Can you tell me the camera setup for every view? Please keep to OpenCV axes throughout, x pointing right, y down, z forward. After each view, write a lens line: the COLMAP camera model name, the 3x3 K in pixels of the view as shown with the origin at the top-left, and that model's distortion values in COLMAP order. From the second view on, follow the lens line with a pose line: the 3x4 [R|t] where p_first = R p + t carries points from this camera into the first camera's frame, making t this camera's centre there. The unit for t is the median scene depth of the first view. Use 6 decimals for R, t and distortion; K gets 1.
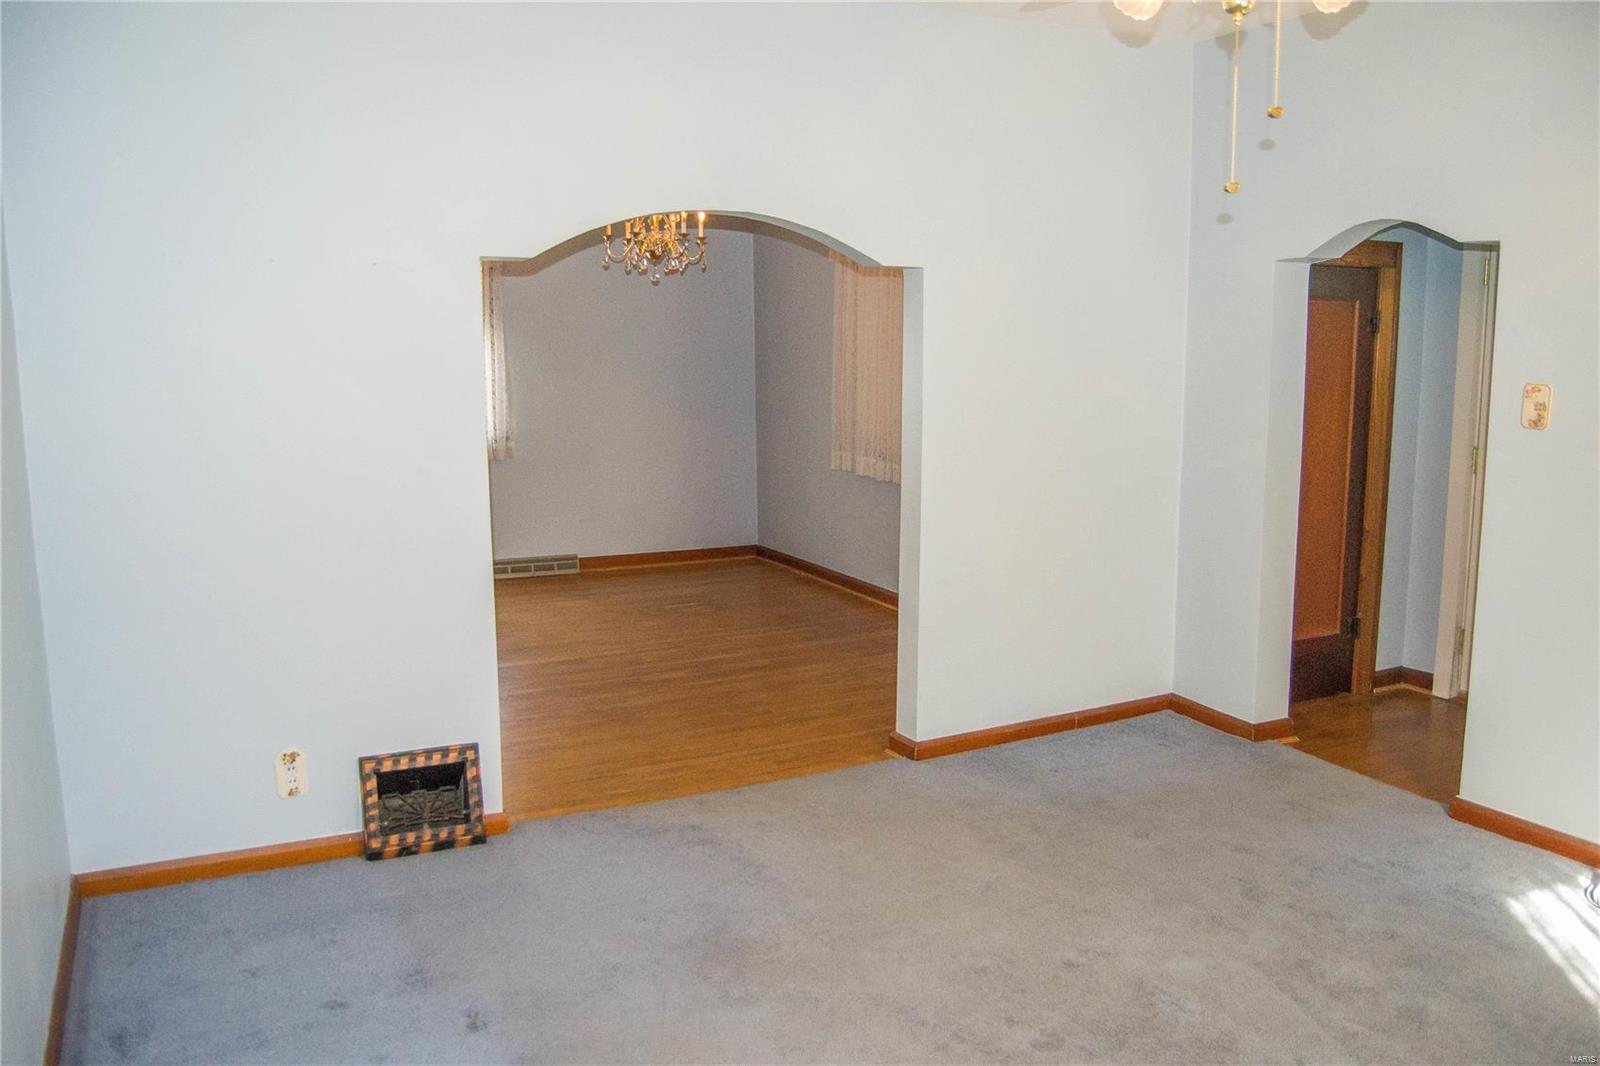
lens RADIAL K [[1272.4, 0, 800.0], [0, 1272.4, 533.0], [0, 0, 1]] dist [-0.107990, 0.052421]
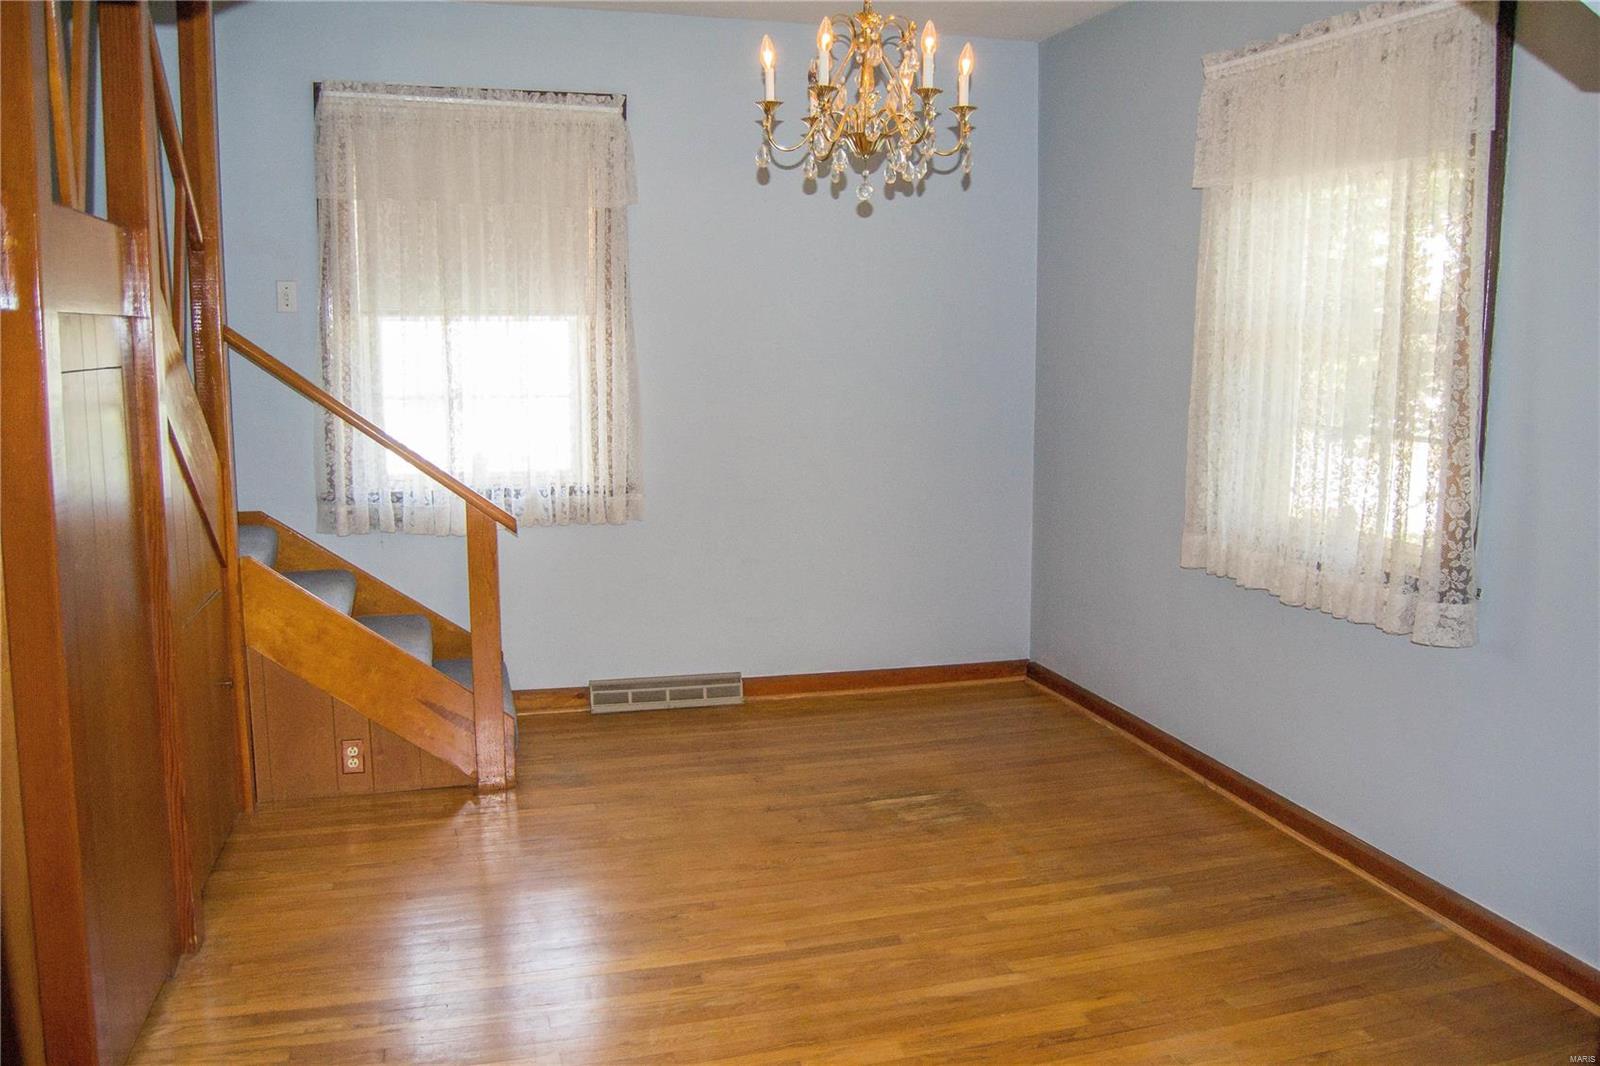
lens RADIAL K [[1272.4, 0, 800.0], [0, 1272.4, 533.0], [0, 0, 1]] dist [-0.107990, 0.052421]
pose [[0.983282, 0.030131, -0.179580, -0.036951], [-0.029860, 0.999545, 0.004214, -0.056601], [0.179626, 0.001219, 0.983734, 0.396891]]
